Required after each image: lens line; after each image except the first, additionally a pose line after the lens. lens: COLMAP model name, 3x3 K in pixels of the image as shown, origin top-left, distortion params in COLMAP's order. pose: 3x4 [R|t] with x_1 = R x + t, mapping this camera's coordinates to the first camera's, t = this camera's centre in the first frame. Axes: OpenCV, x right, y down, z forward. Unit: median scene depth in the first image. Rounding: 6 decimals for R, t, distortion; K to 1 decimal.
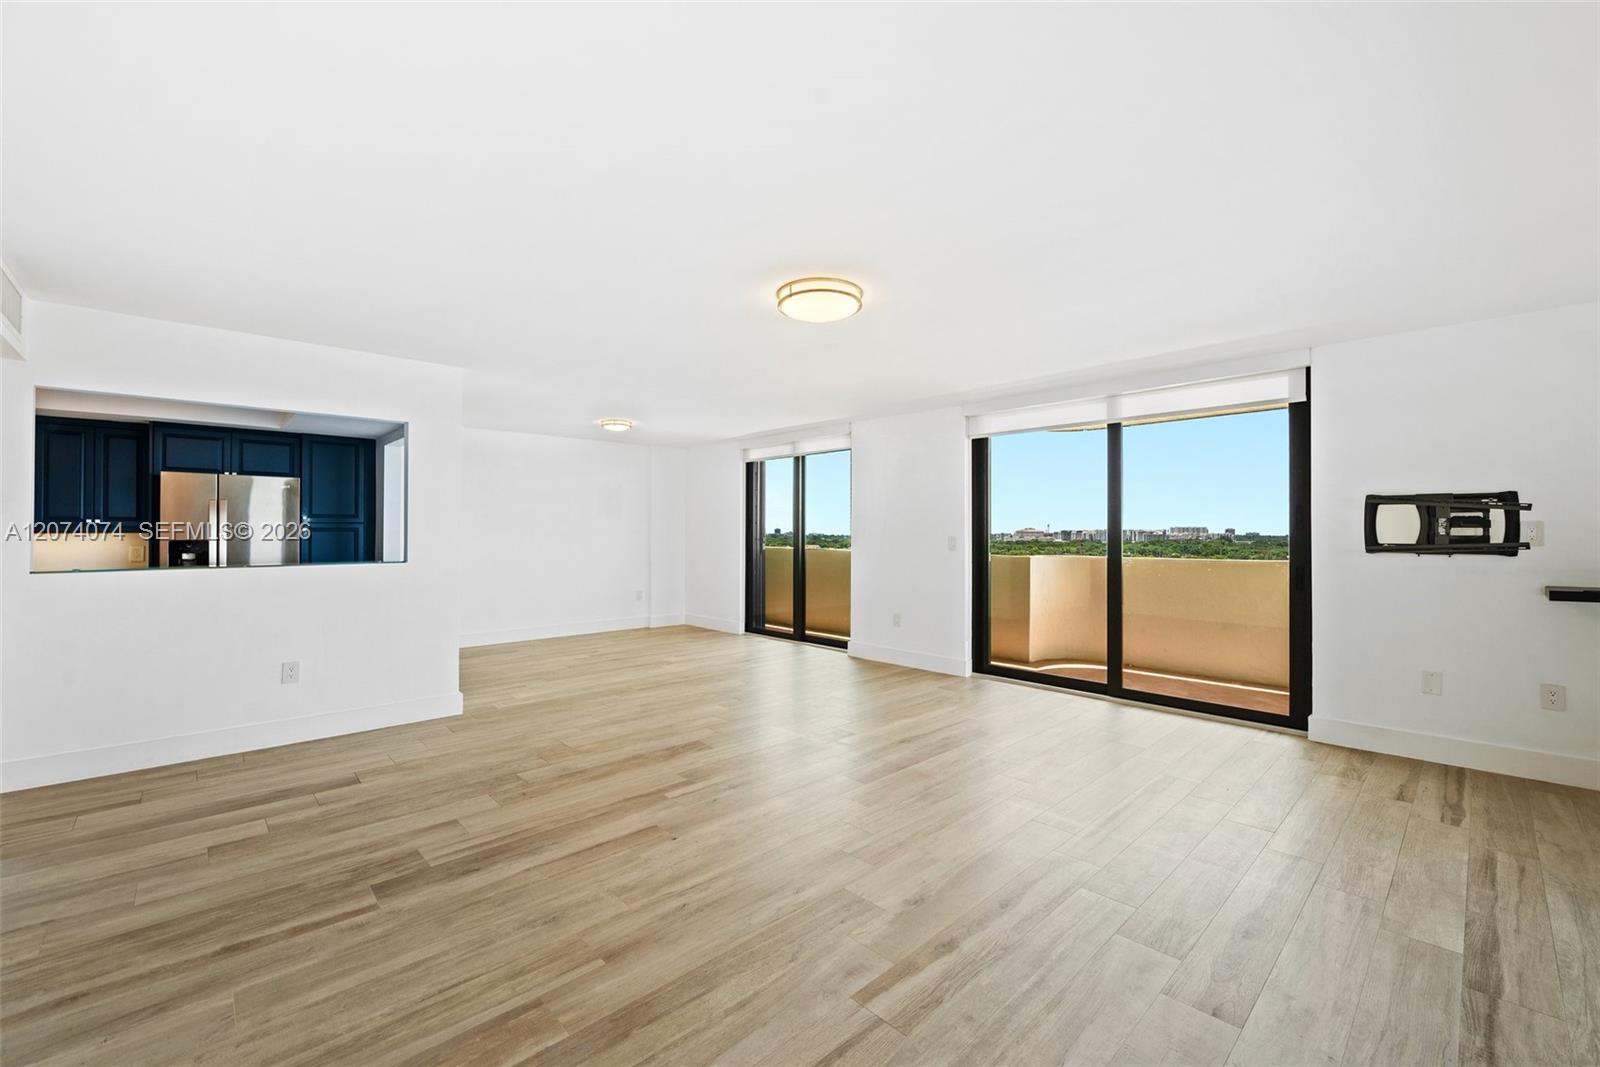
lens RADIAL K [[657.2, 0, 800.0], [0, 657.2, 533.5], [0, 0, 1]] dist [0.000931, 0.000217]
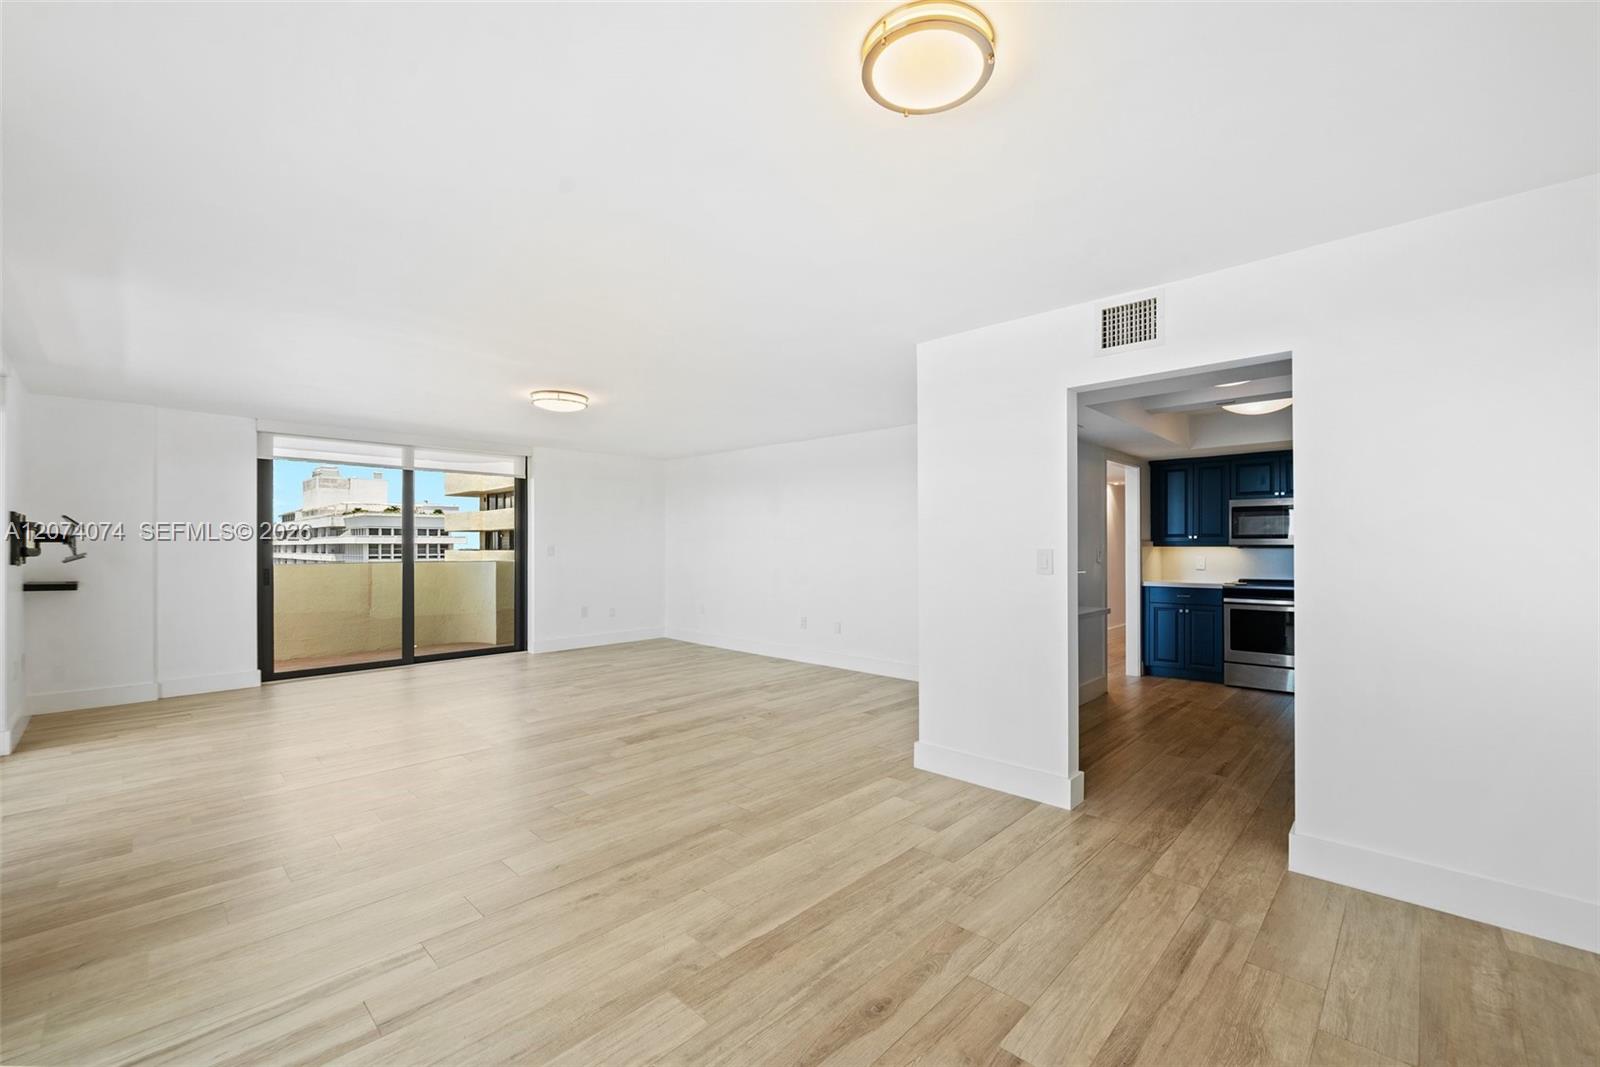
lens RADIAL K [[654.1, 0, 800.0], [0, 654.1, 533.5], [0, 0, 1]] dist [0.000093, 0.000052]
pose [[-0.999117, -0.001039, -0.041997, -0.415166], [-0.000554, 0.999933, -0.011545, -0.008245], [0.042006, -0.011512, -0.999051, 2.227072]]
